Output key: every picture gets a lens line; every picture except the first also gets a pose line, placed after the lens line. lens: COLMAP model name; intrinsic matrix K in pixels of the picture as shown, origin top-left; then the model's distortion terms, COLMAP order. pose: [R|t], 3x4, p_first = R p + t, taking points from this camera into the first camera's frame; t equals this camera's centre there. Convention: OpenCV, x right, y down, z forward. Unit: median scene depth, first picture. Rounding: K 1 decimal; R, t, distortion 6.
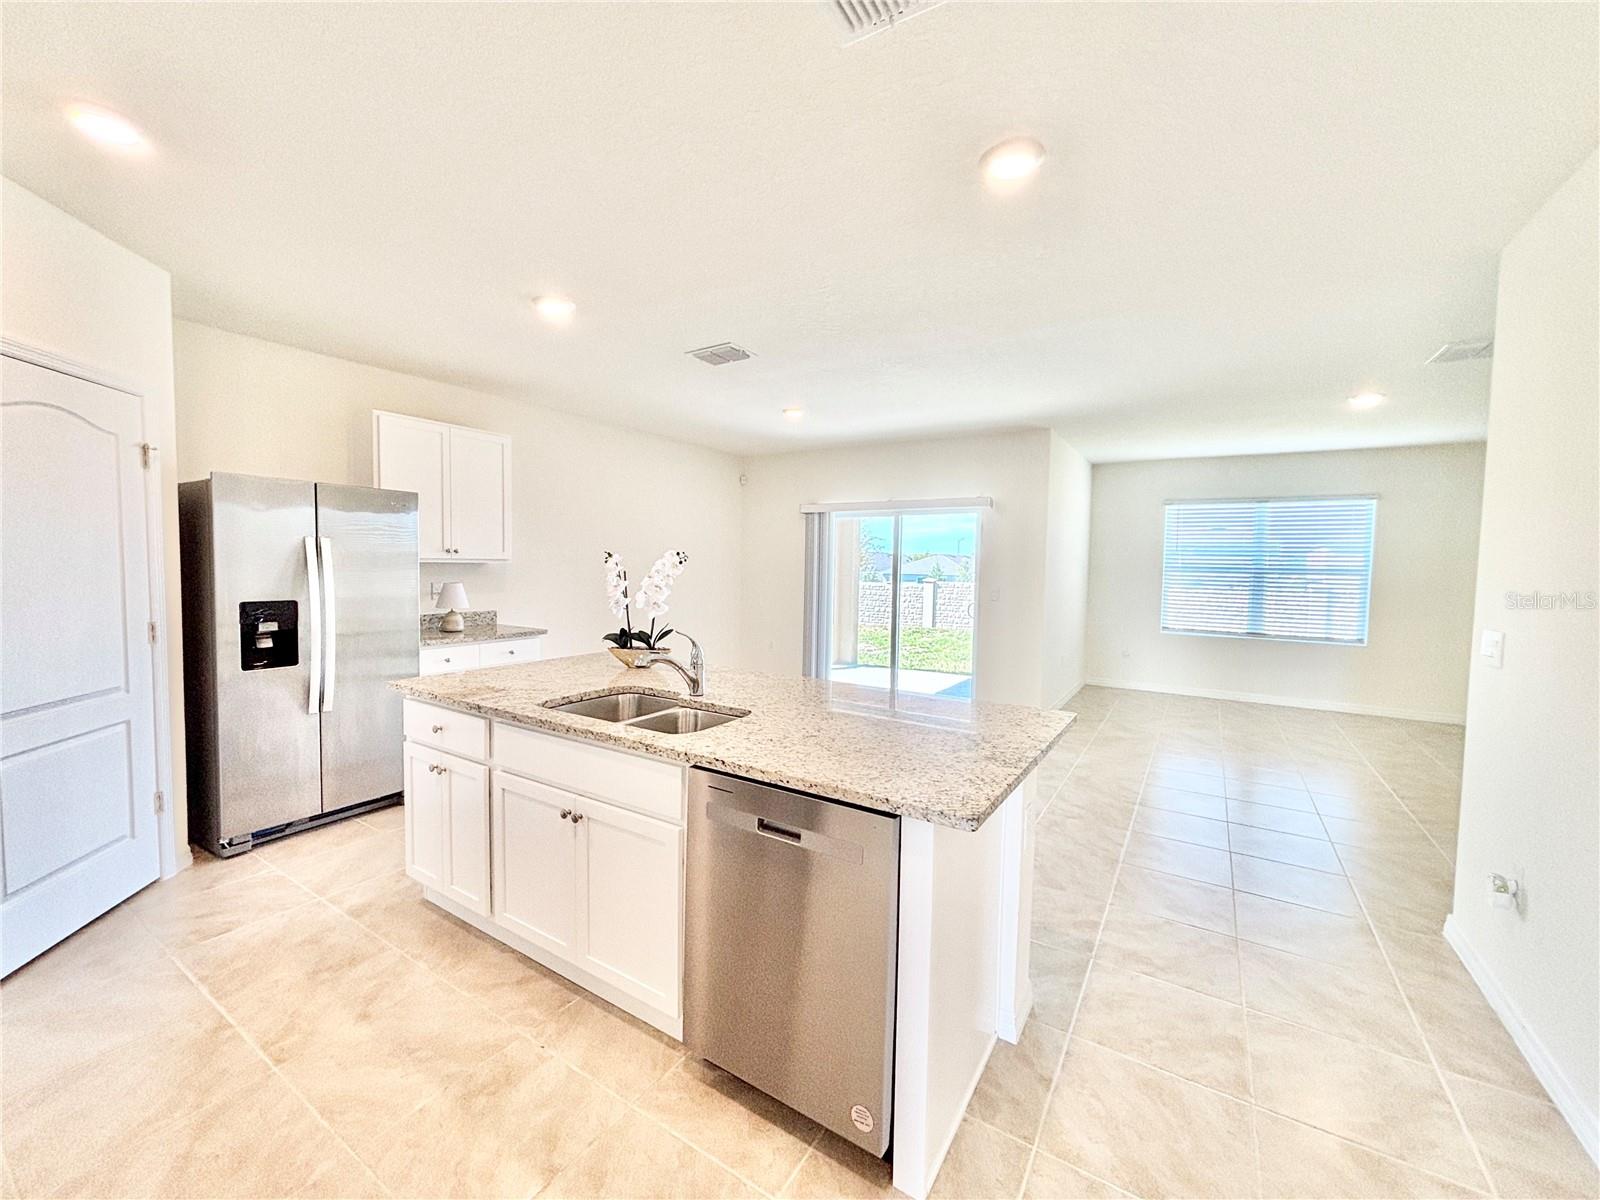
lens RADIAL K [[643.9, 0, 801.1], [0, 643.9, 597.0], [0, 0, 1]] dist [-0.000563, -0.000130]
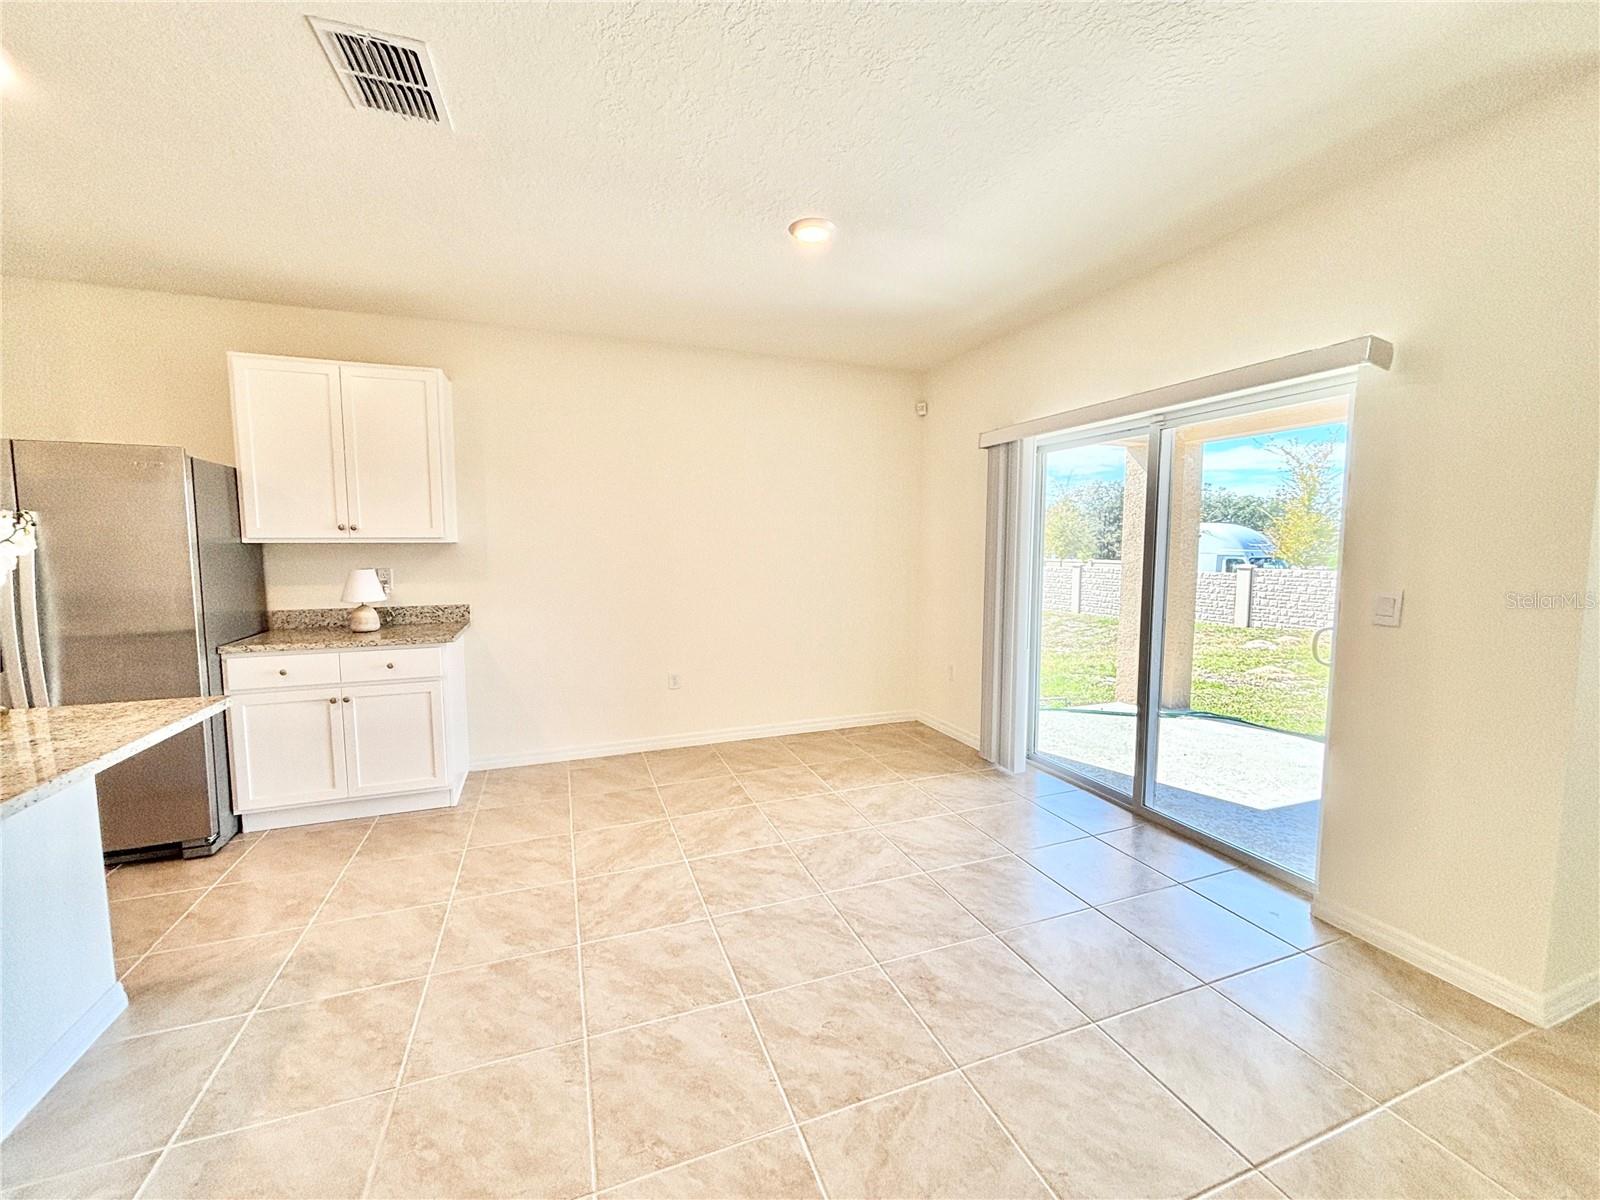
lens RADIAL K [[643.9, 0, 795.8], [0, 643.9, 597.0], [0, 0, 1]] dist [-0.000563, -0.000130]
pose [[0.796696, 0.033975, -0.603425, 0.508967], [-0.016204, 0.999261, 0.034867, -0.035399], [0.604163, -0.018001, 0.796657, 1.020300]]
